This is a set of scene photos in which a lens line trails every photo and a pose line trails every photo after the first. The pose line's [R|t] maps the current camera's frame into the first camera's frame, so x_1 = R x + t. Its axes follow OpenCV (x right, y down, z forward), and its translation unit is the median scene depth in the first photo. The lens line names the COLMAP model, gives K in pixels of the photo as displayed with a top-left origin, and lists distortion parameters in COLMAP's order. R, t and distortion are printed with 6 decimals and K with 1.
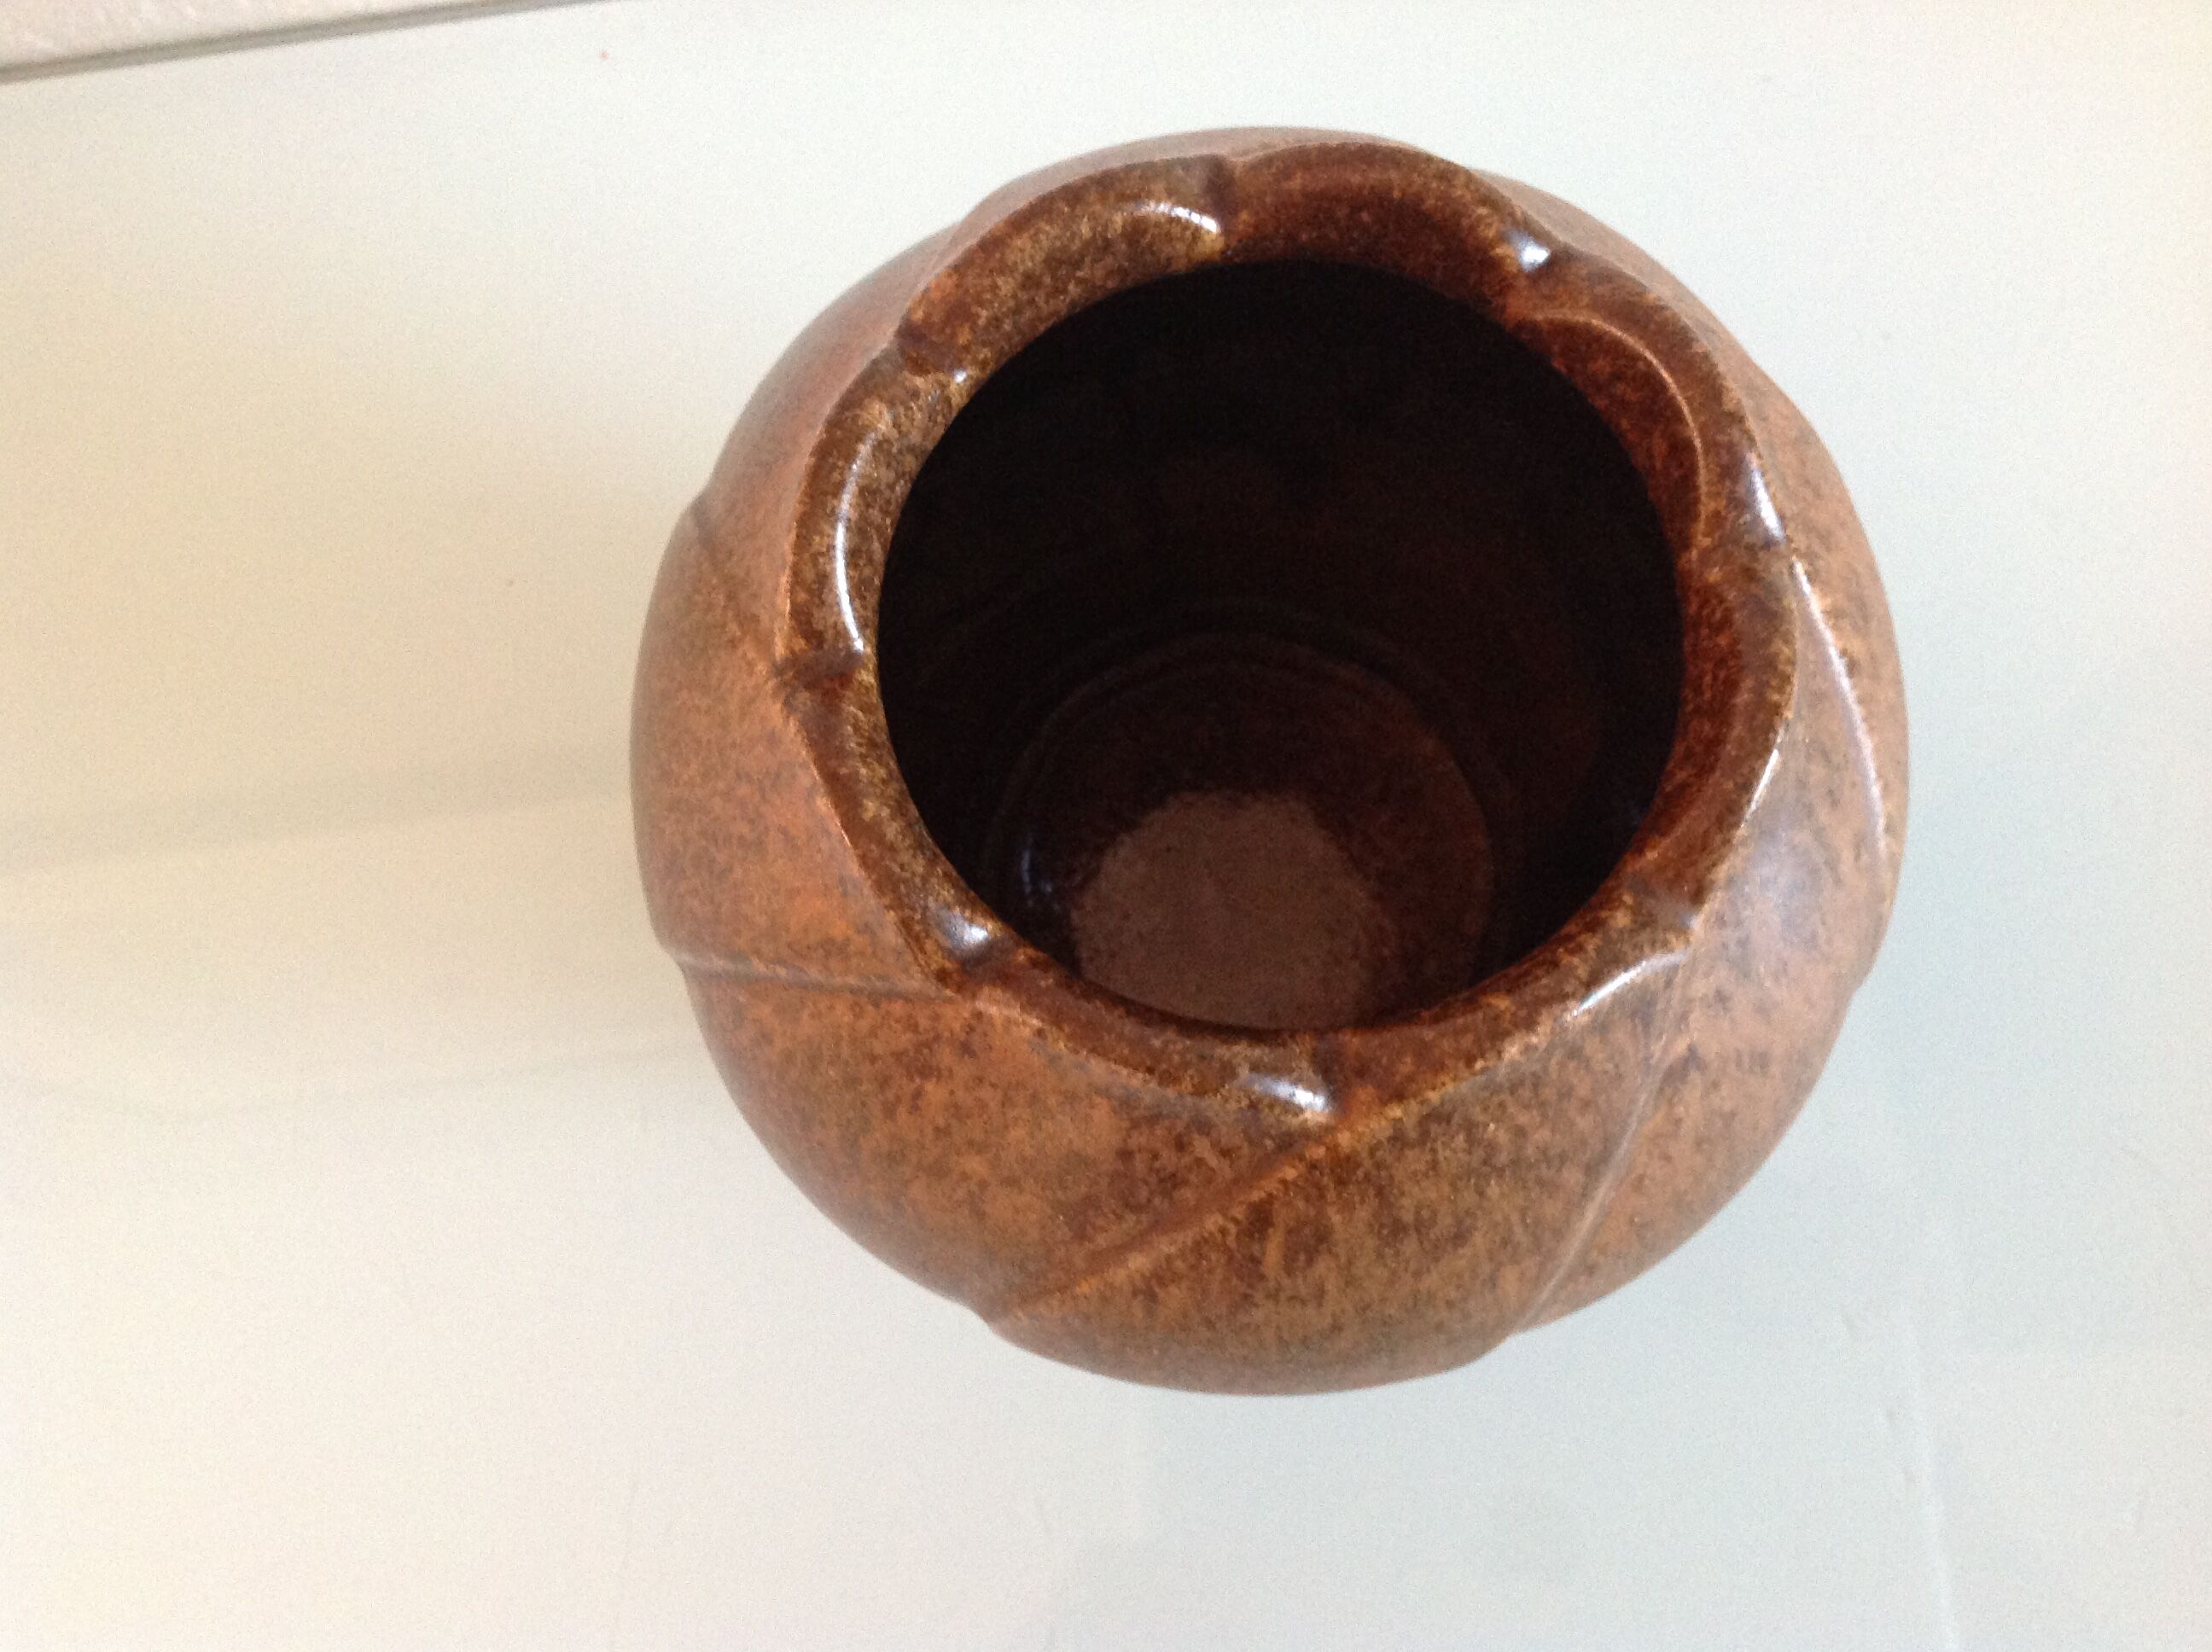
lens RADIAL K [[2189.5, 0, 1099.8], [0, 2189.5, 821.2], [0, 0, 1]] dist [0.047787, 0.000000]
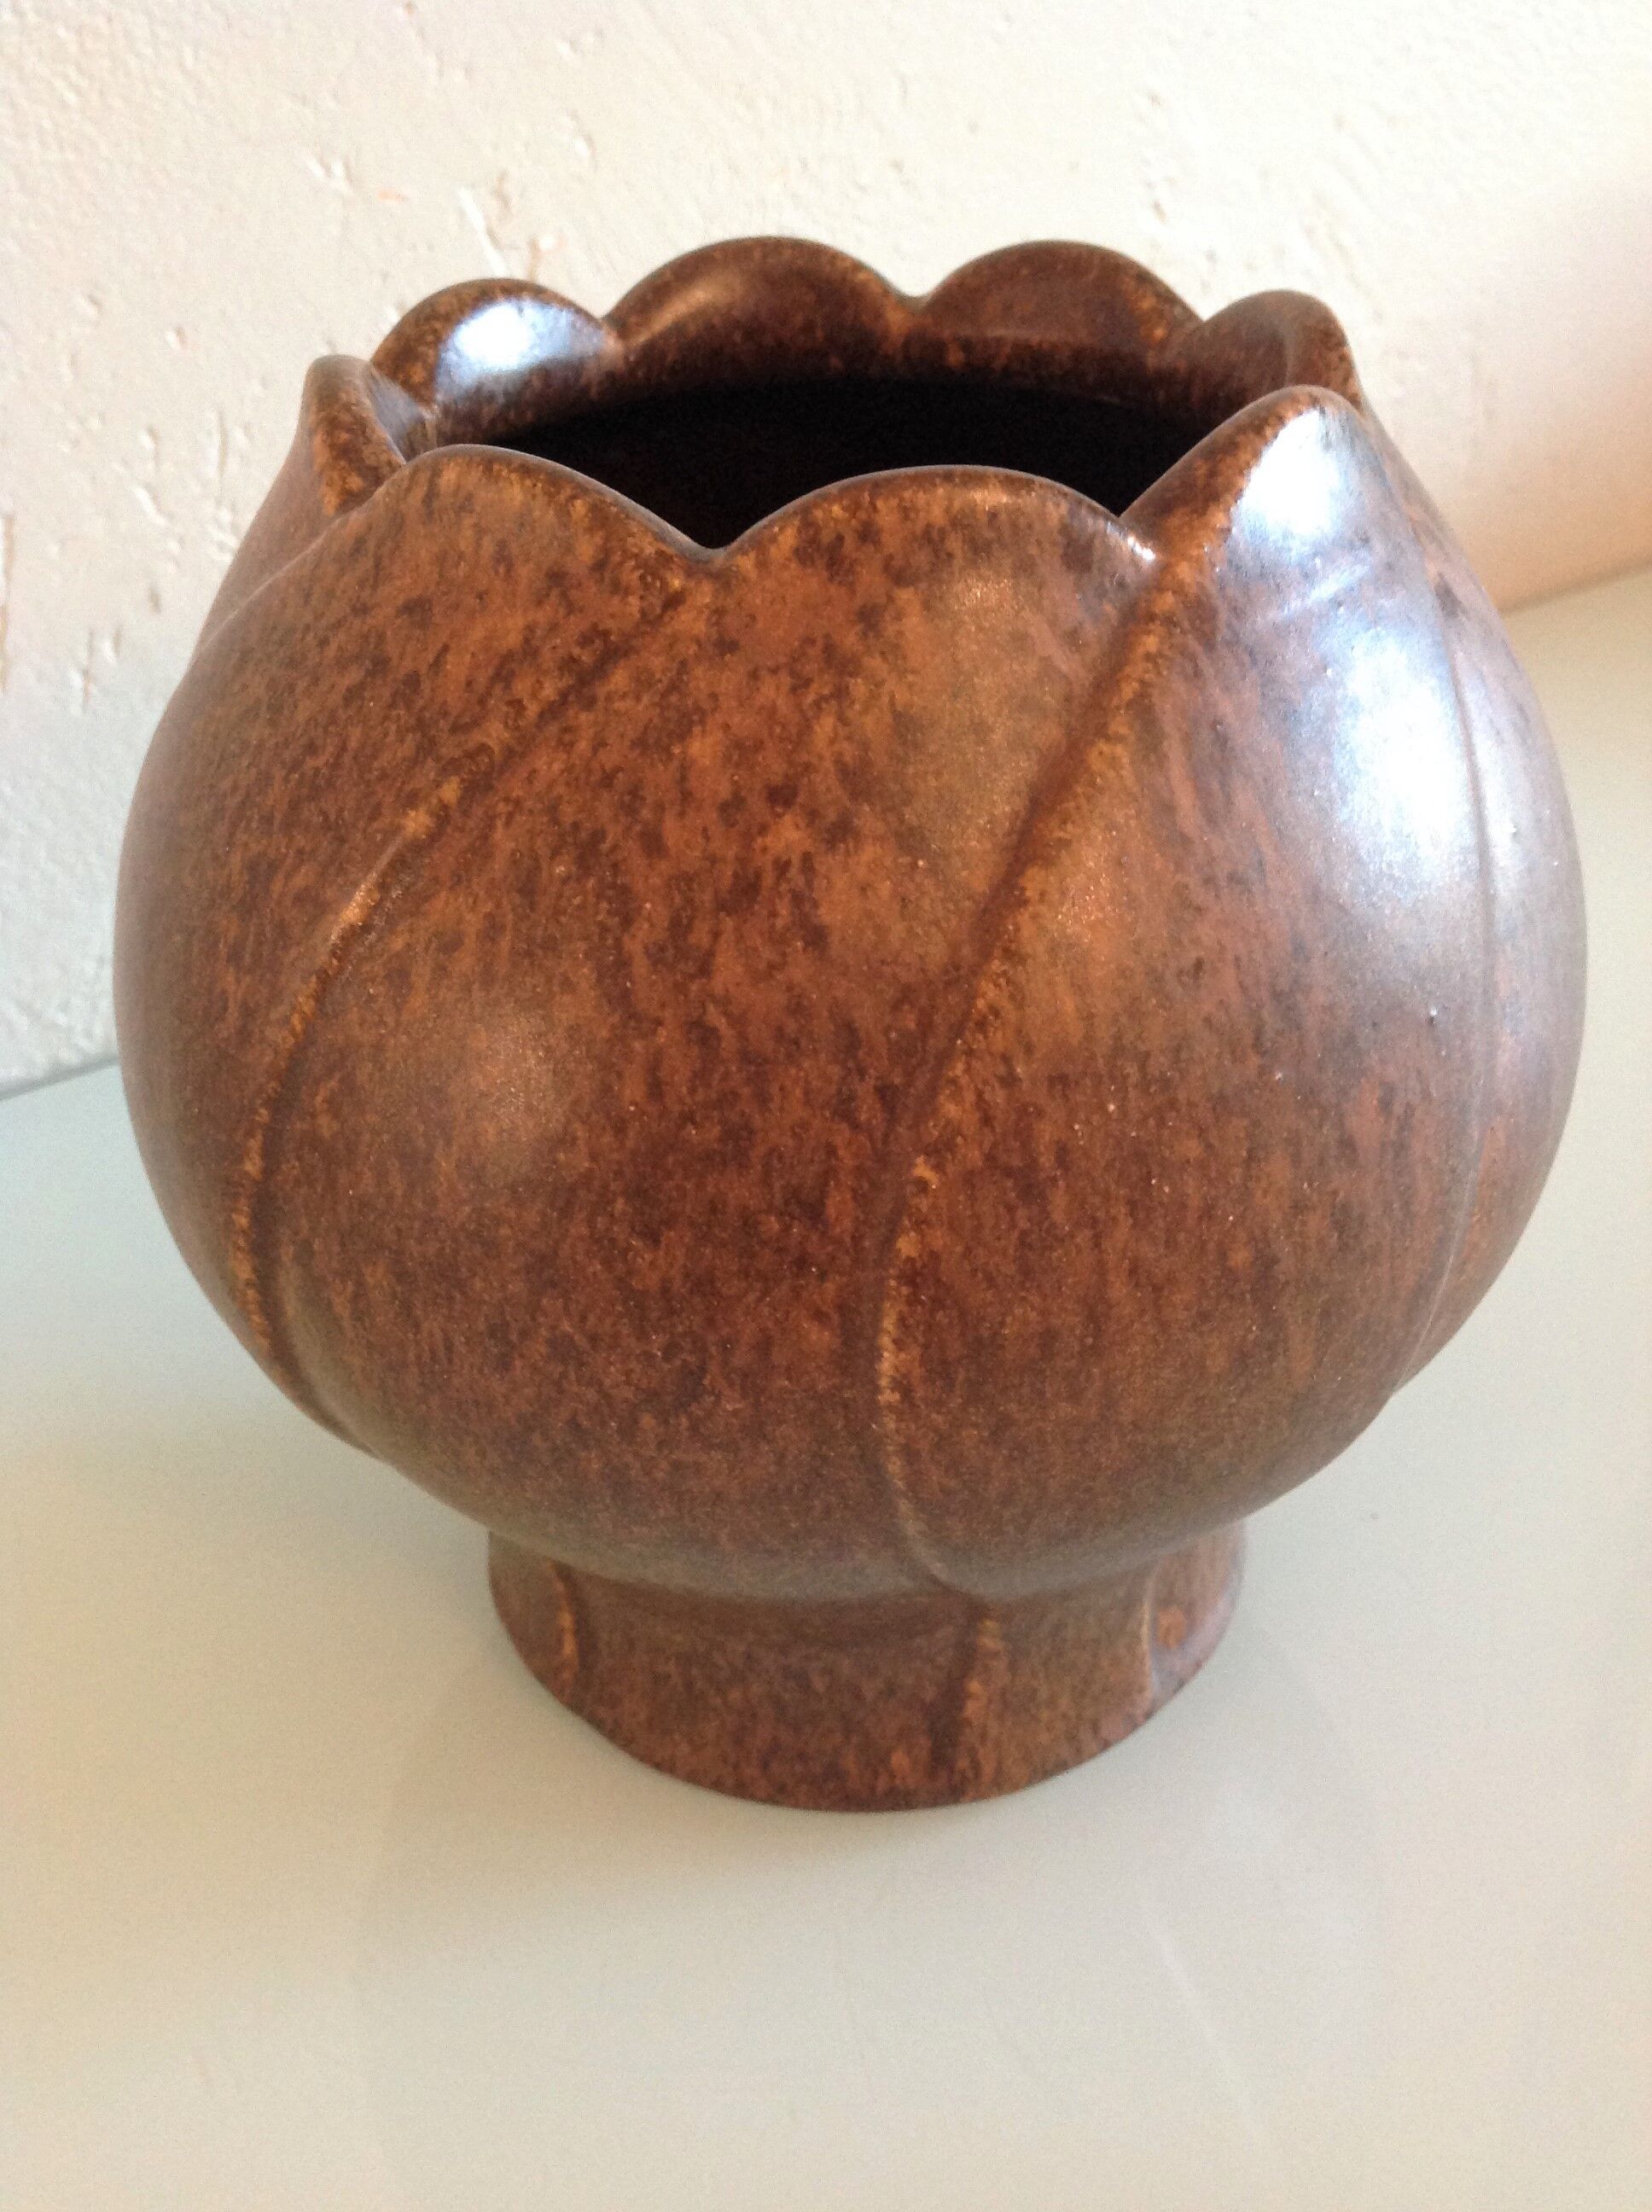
lens RADIAL K [[2189.5, 0, 832.5], [0, 2189.5, 1110.4], [0, 0, 1]] dist [0.047787, 0.000000]
pose [[0.893279, -0.238332, 0.381118, -0.360354], [0.439307, 0.642446, -0.627911, 0.711766], [-0.095197, 0.728328, 0.678584, 0.568147]]
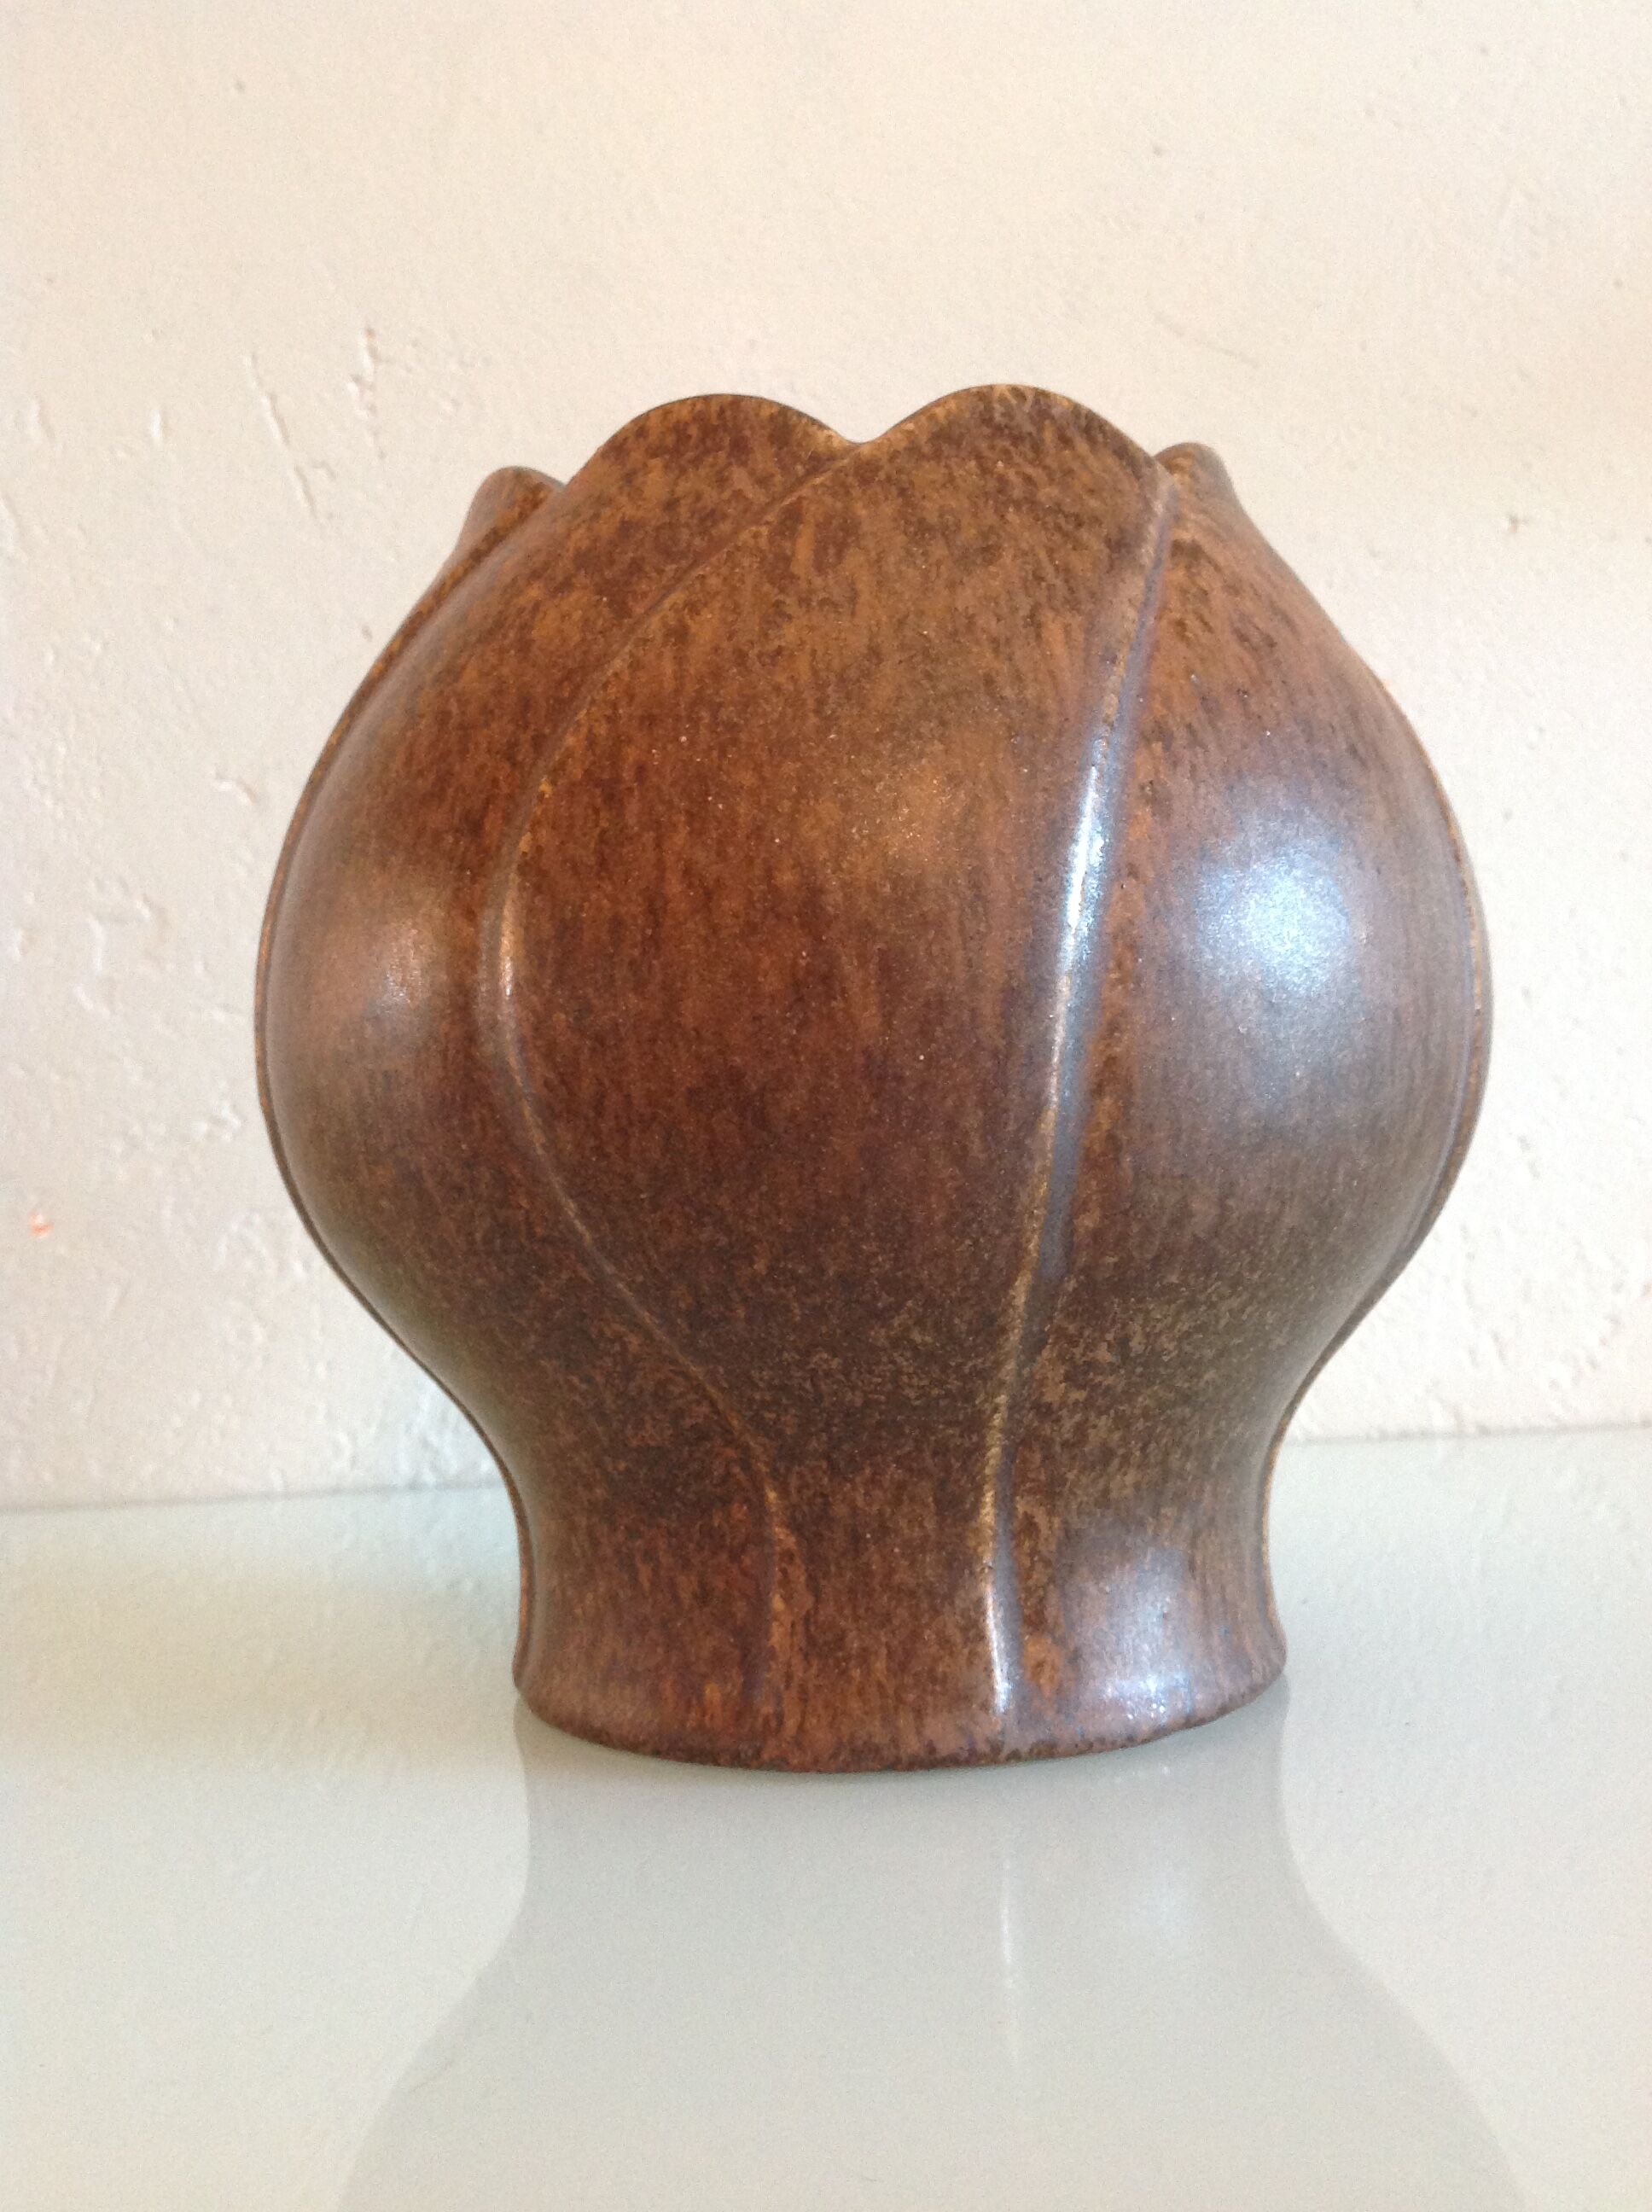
lens RADIAL K [[2189.5, 0, 819.7], [0, 2189.5, 1103.7], [0, 0, 1]] dist [0.047787, 0.000000]
pose [[0.997008, -0.015432, -0.075738, 0.160926], [-0.071132, 0.200204, -0.977169, 1.255489], [0.030243, 0.979633, 0.198507, 1.056431]]
